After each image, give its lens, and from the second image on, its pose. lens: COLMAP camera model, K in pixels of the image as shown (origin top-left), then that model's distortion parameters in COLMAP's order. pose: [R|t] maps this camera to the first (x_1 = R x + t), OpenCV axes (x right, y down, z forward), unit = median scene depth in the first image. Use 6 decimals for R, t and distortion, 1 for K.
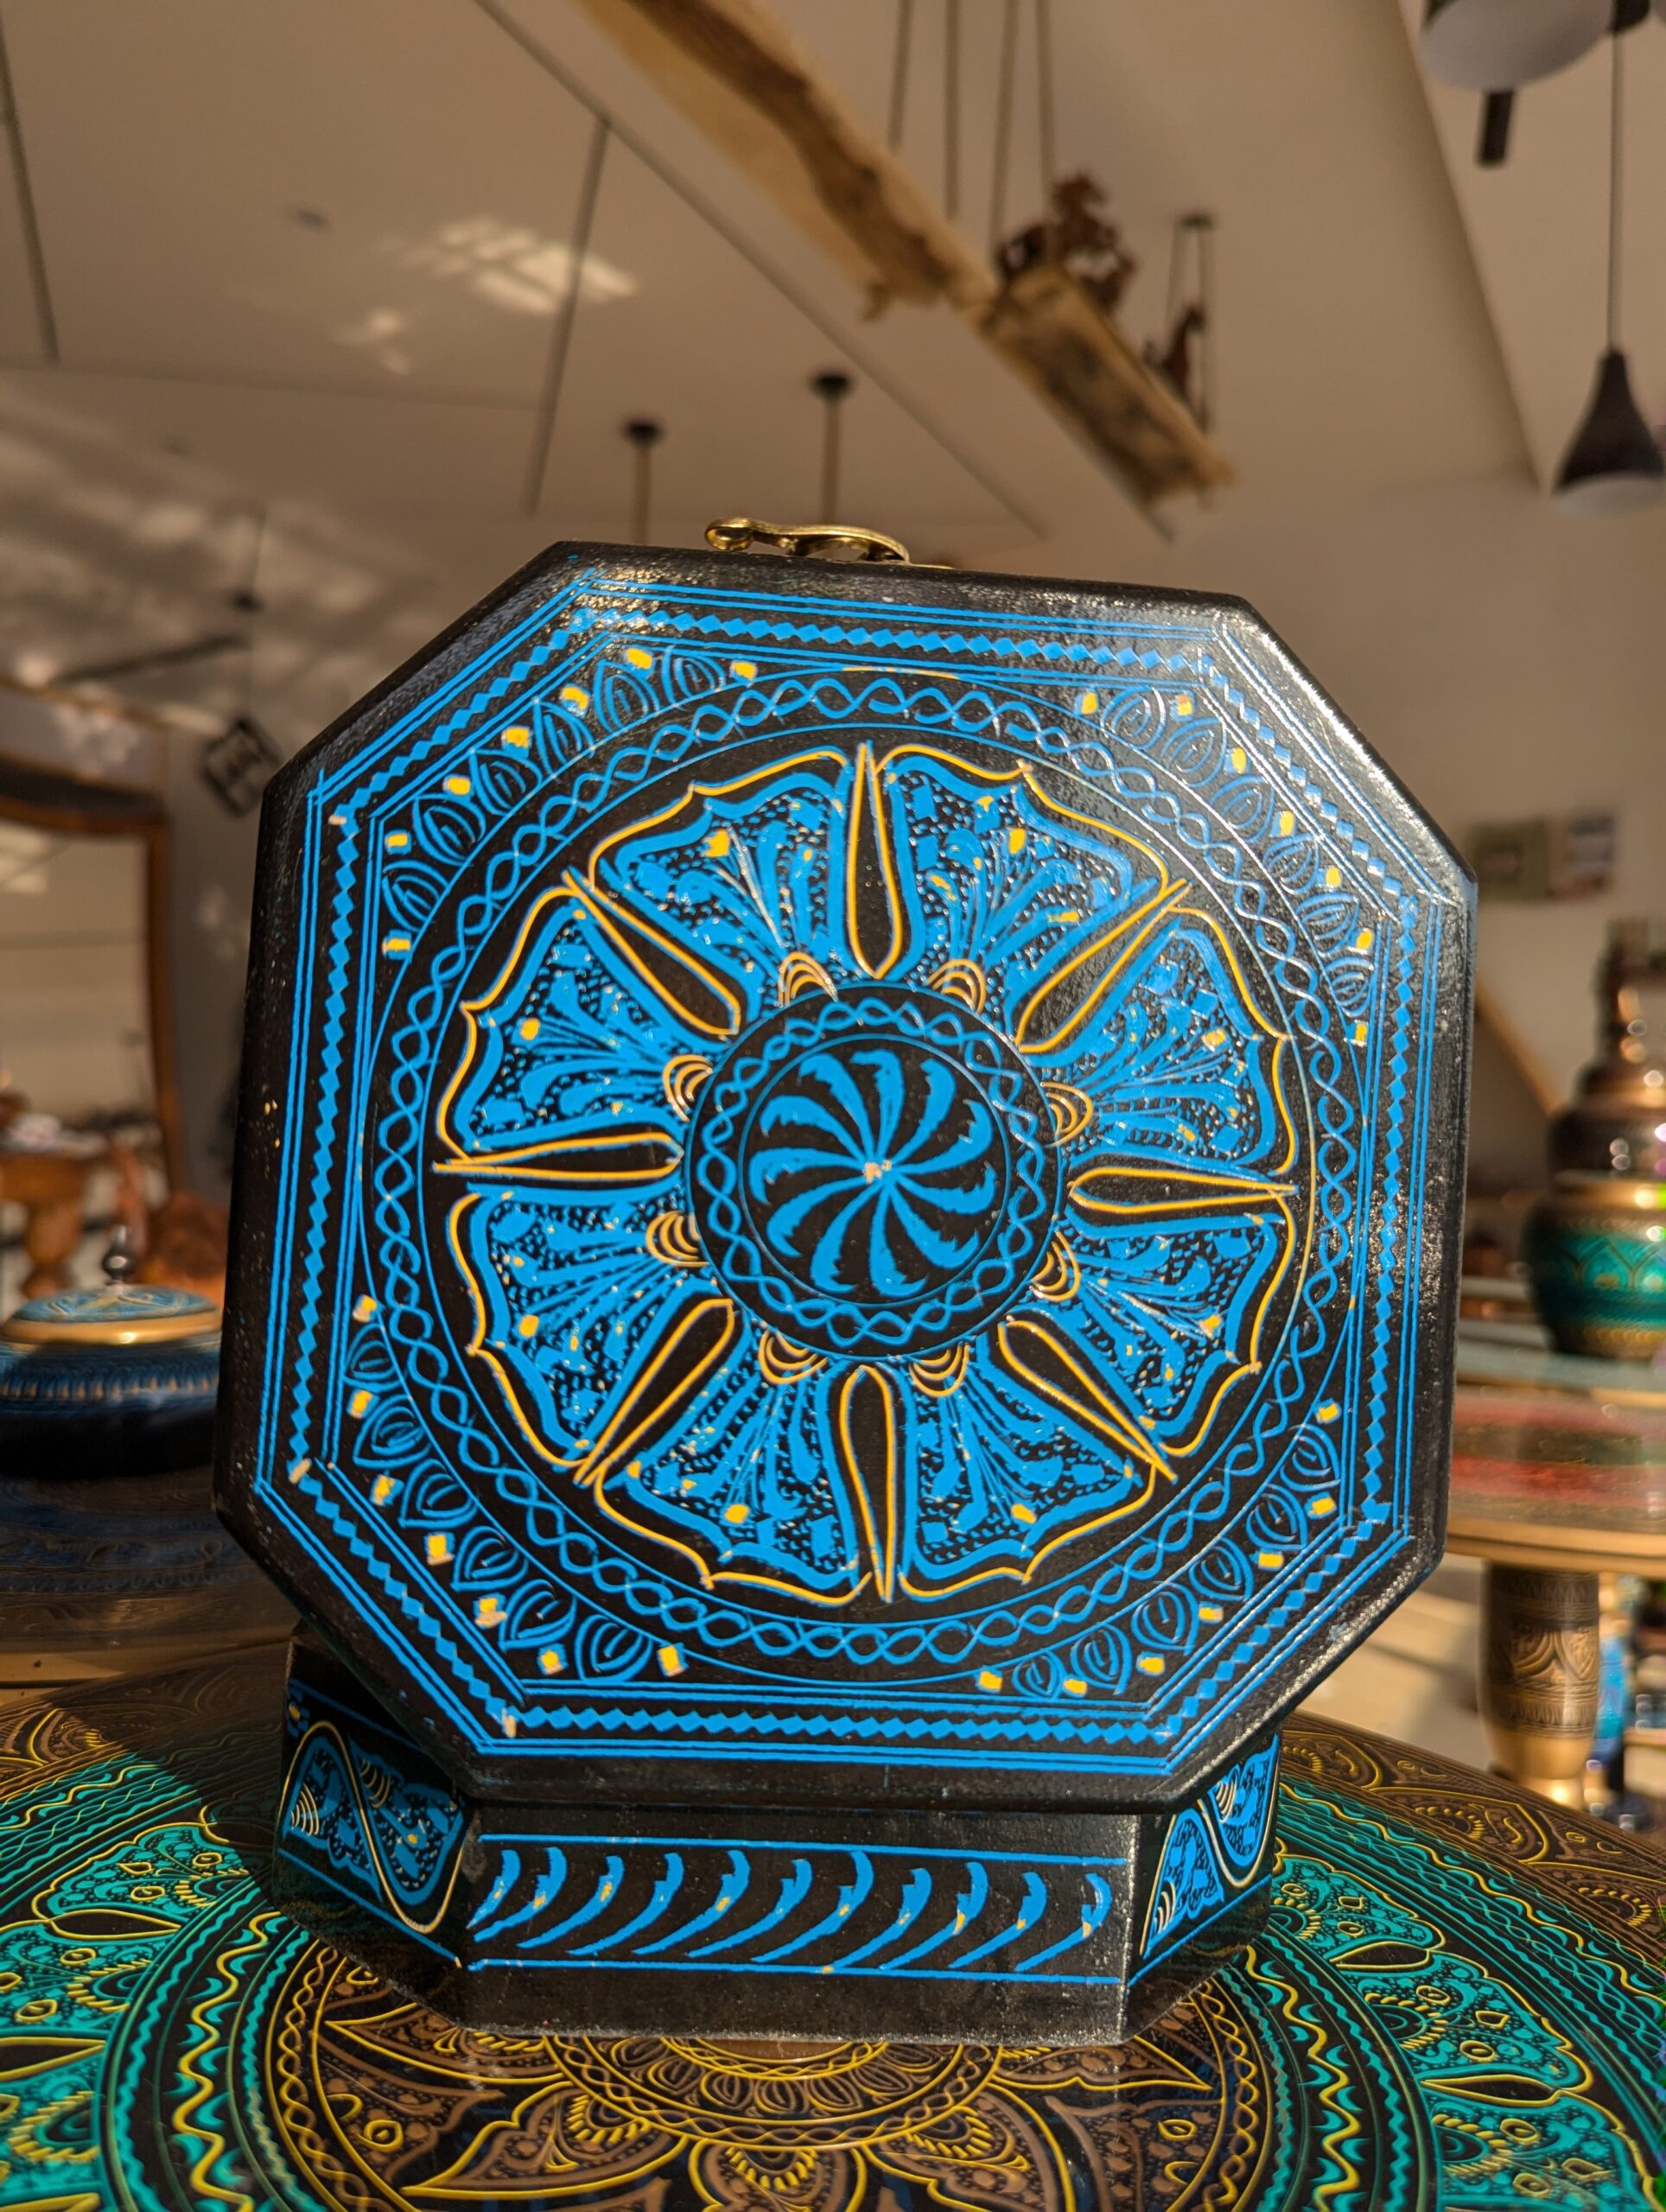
lens RADIAL K [[1670.9, 0, 816.4], [0, 1670.9, 1087.9], [0, 0, 1]] dist [0.023894, -0.022755]
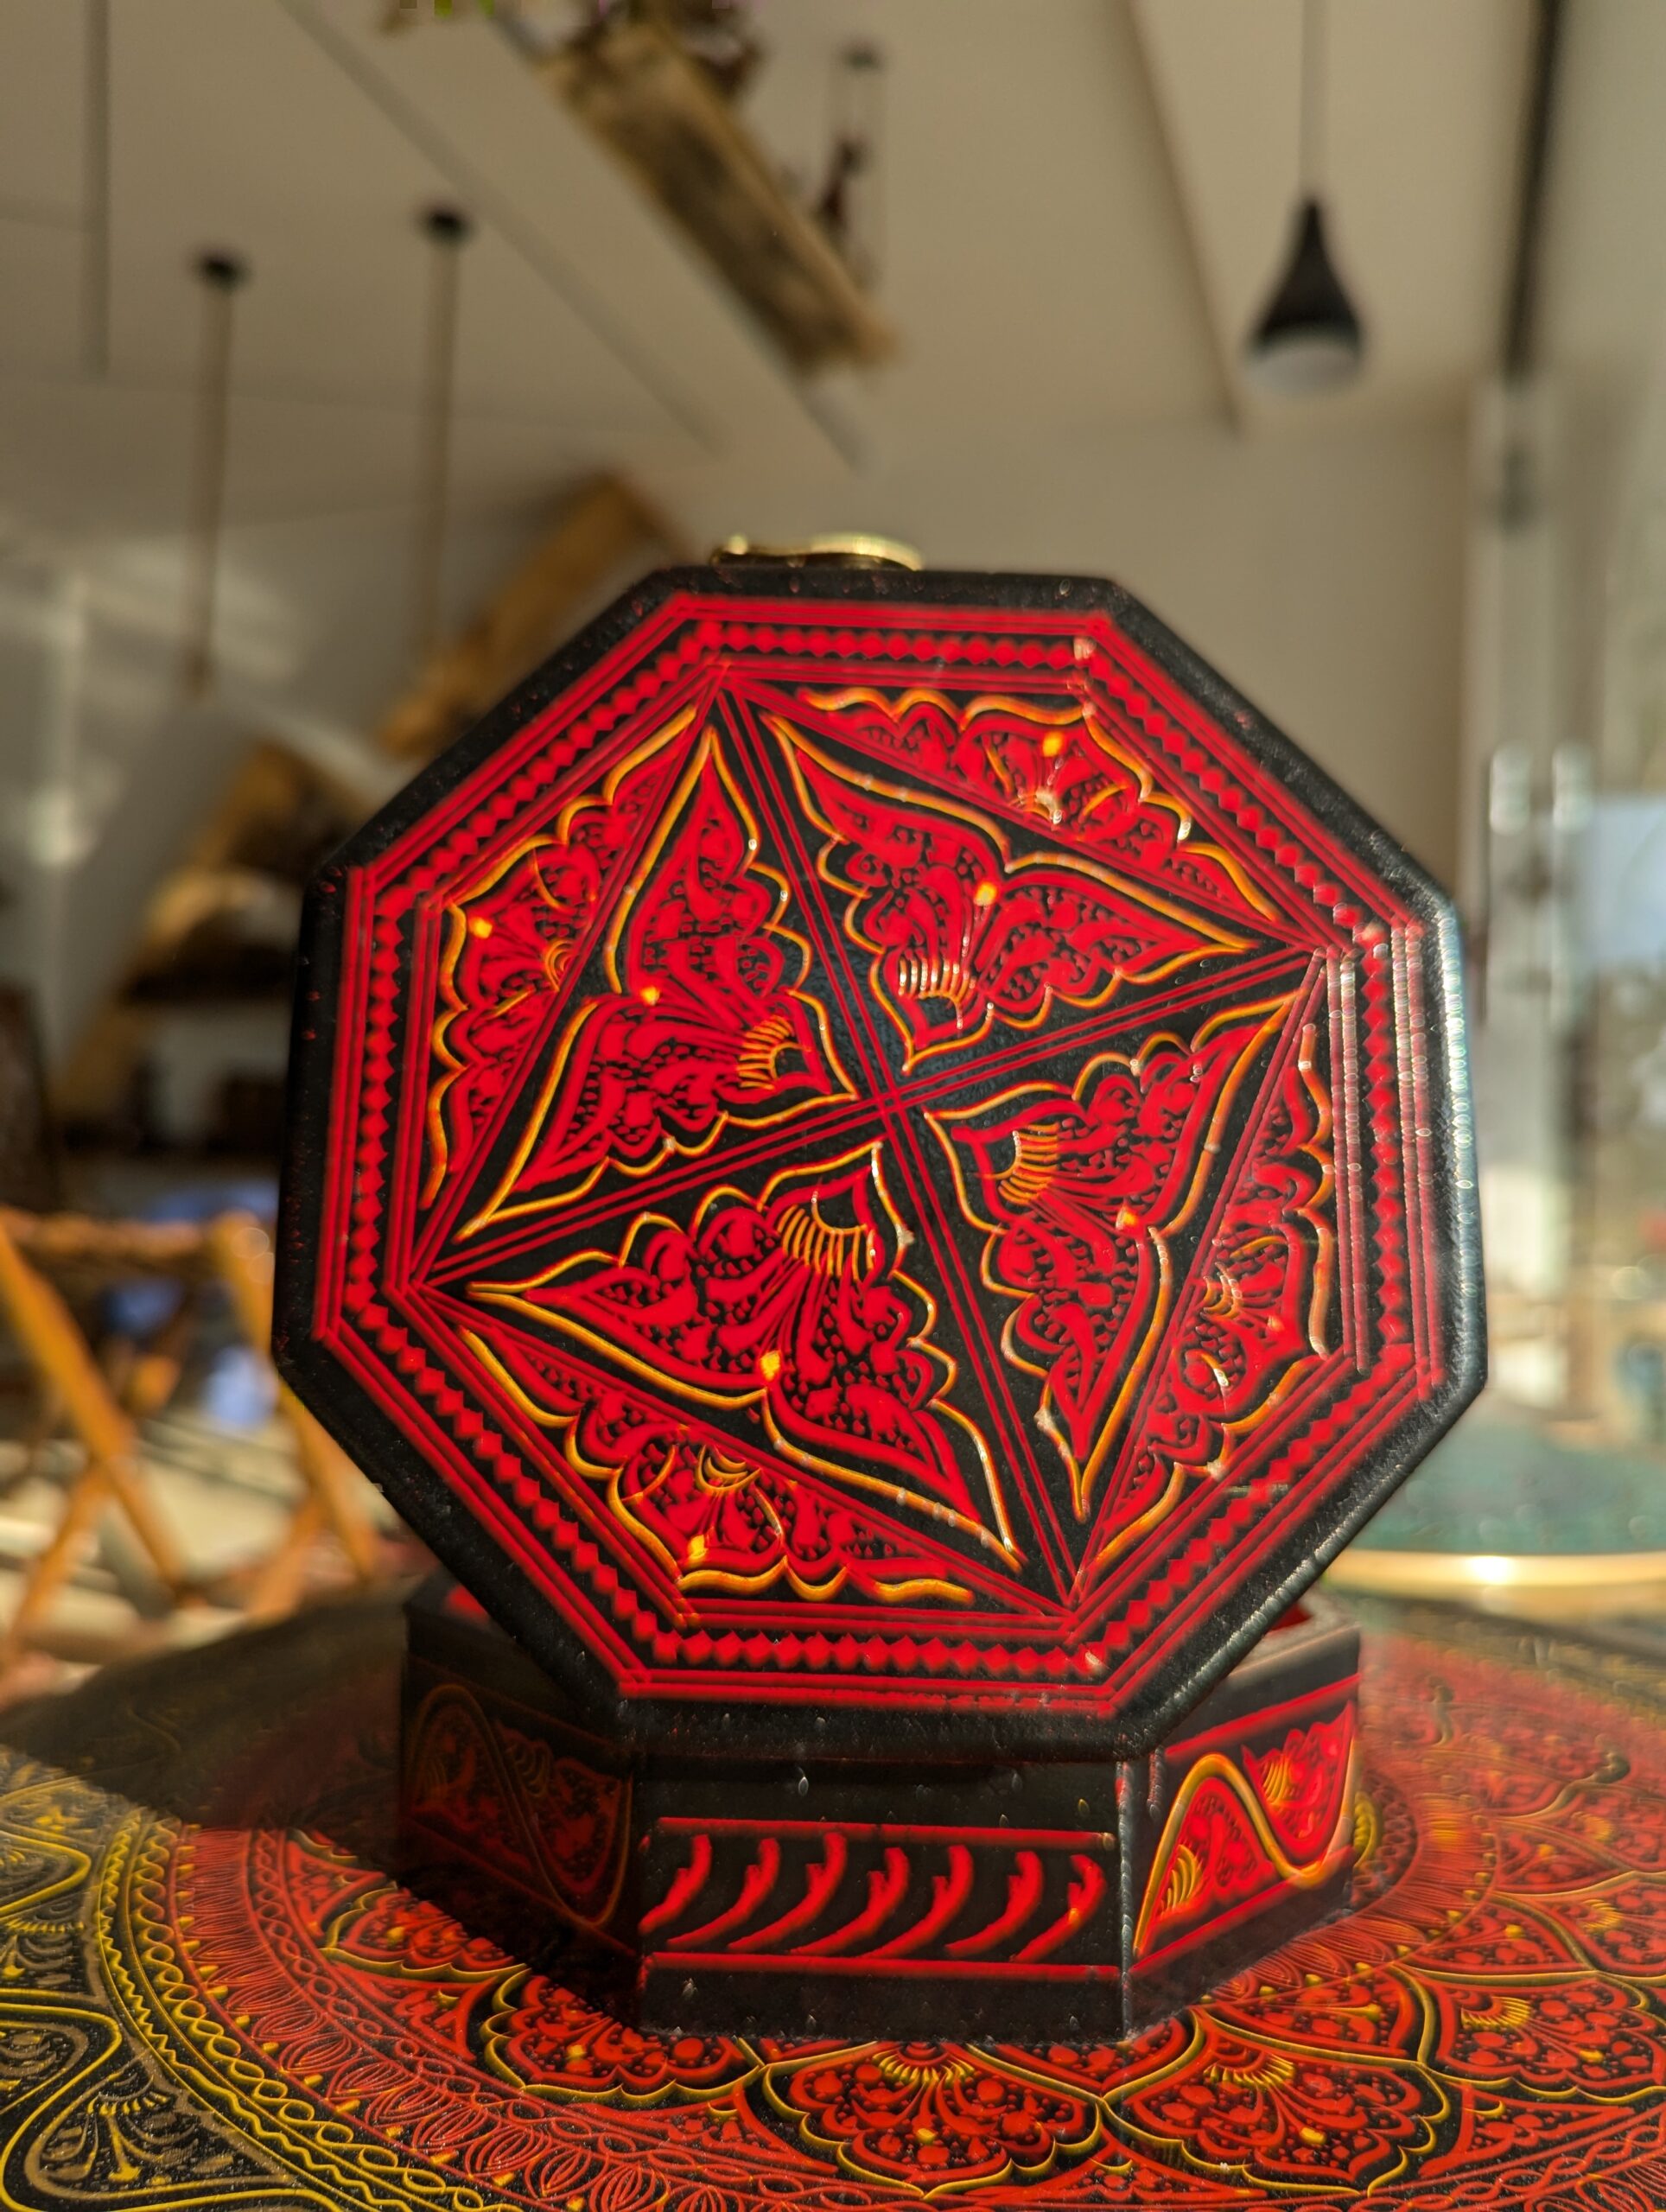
lens RADIAL K [[1670.9, 0, 861.2], [0, 1670.9, 1101.1], [0, 0, 1]] dist [0.023894, -0.022755]
pose [[0.984275, 0.009536, 0.176383, 0.093135], [-0.010006, 0.999948, 0.001774, 0.017352], [-0.176357, -0.003511, 0.984320, 0.182462]]
